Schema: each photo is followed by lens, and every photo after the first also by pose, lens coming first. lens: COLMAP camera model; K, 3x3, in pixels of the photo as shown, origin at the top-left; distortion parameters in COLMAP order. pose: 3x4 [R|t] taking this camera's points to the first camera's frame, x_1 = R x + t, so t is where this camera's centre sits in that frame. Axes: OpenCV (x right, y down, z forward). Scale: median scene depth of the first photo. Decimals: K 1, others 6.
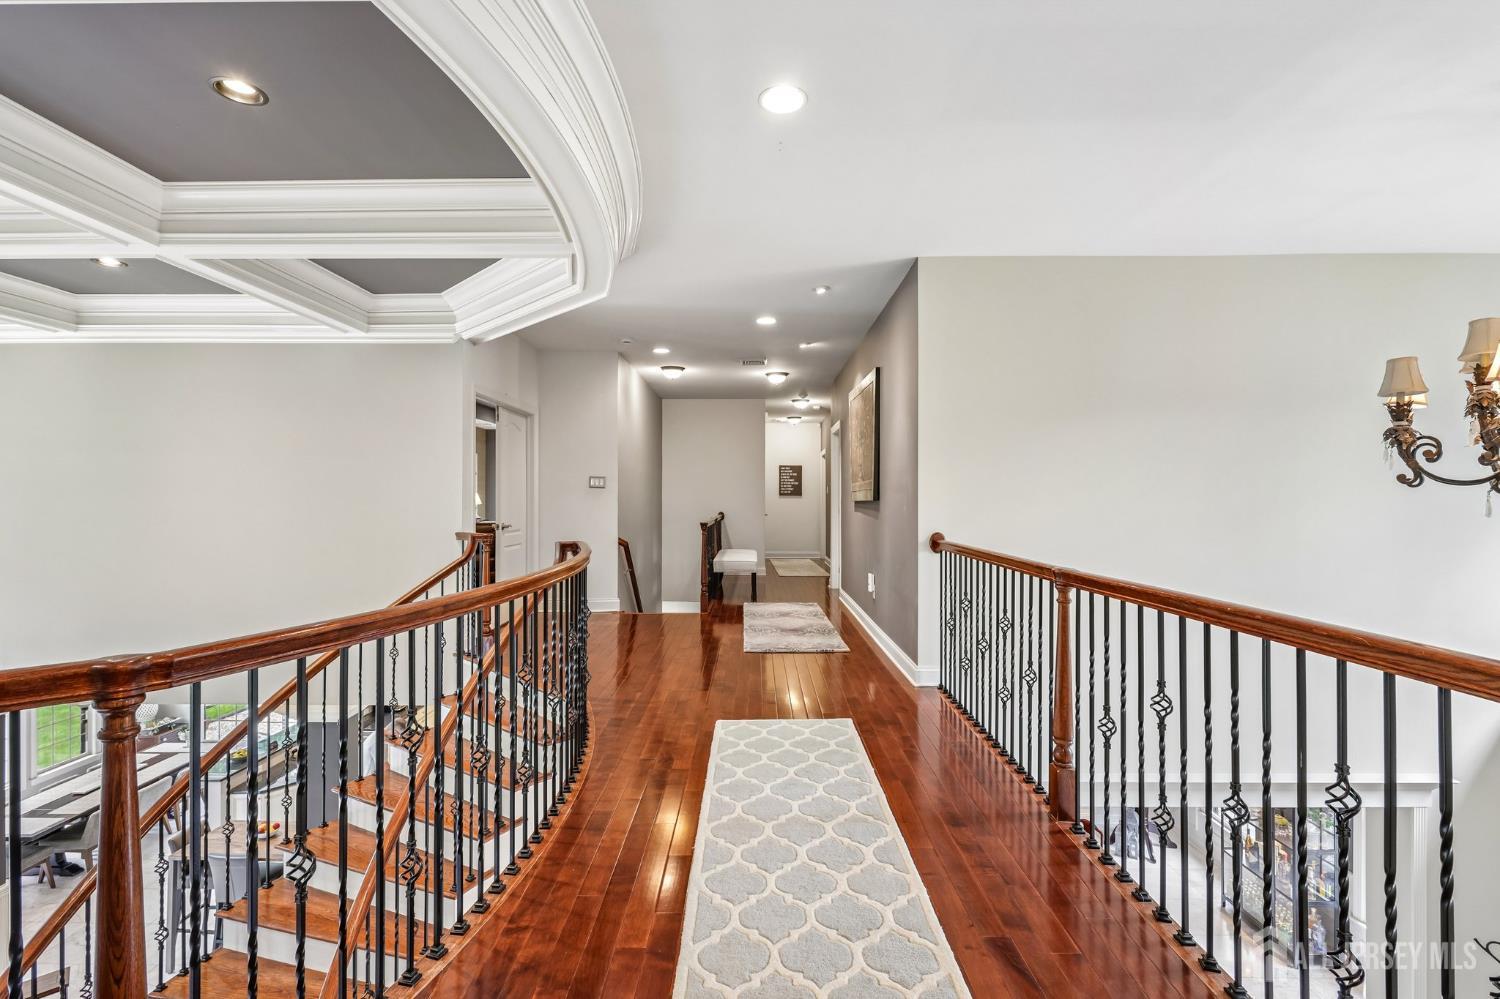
lens RADIAL K [[695.0, 0, 752.5], [0, 695.0, 499.9], [0, 0, 1]] dist [-0.007175, 0.001545]
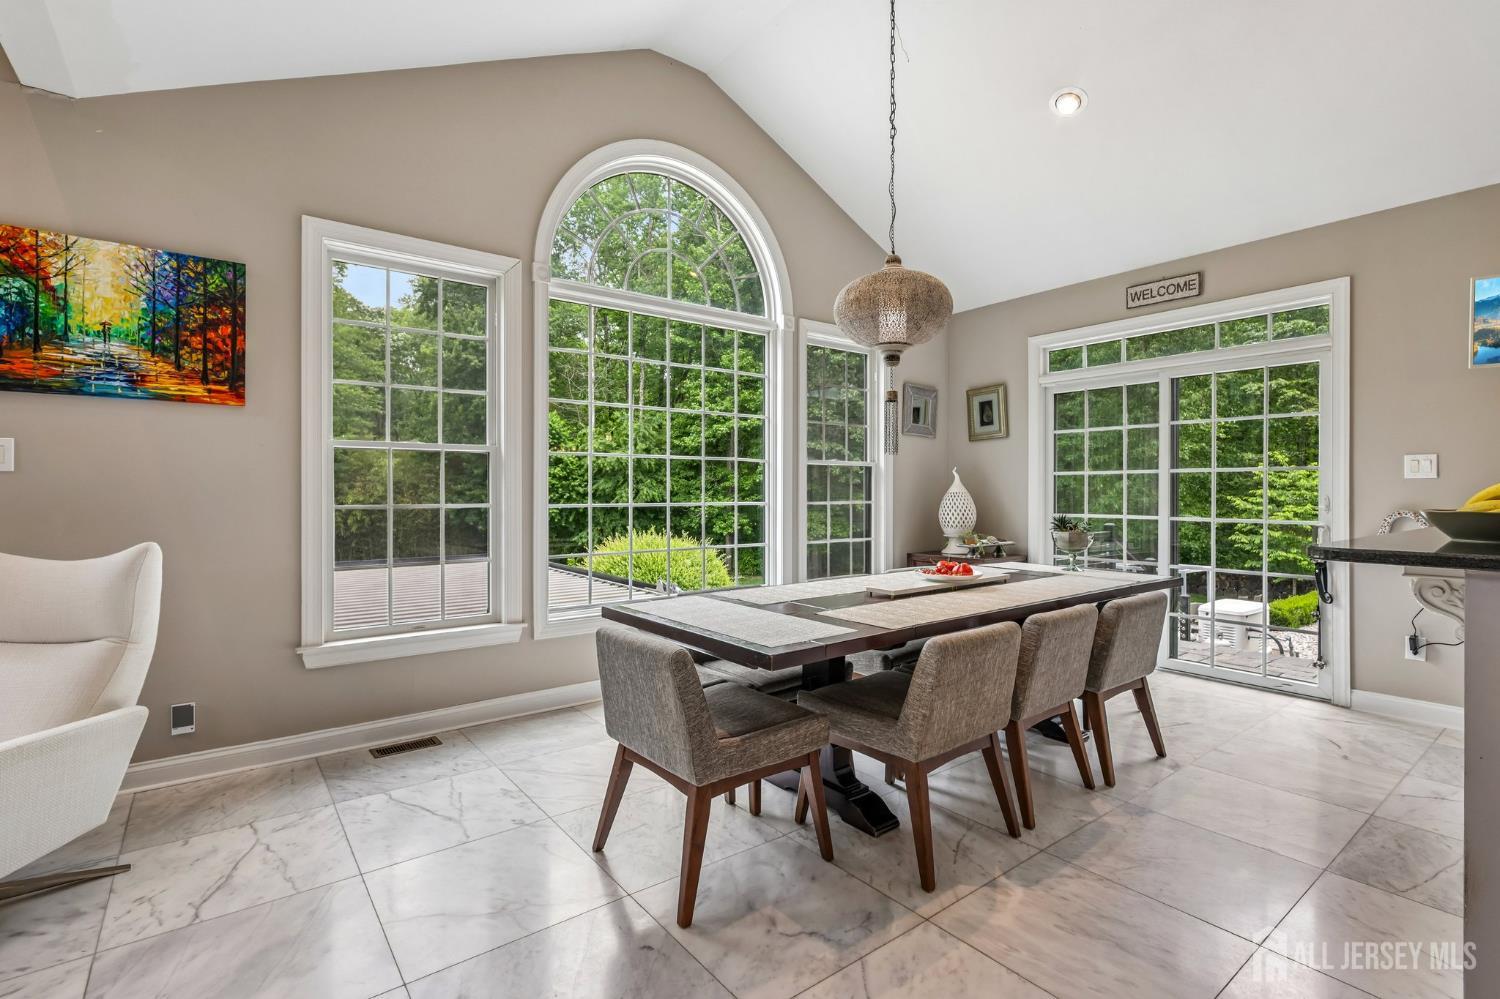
lens RADIAL K [[695.0, 0, 747.3], [0, 695.0, 493.3], [0, 0, 1]] dist [-0.007175, 0.001545]
pose [[0.616195, 0.002389, -0.787590, -0.788168], [-0.001674, 0.999997, 0.001724, 0.398782], [0.787592, 0.000256, 0.616198, 0.777567]]
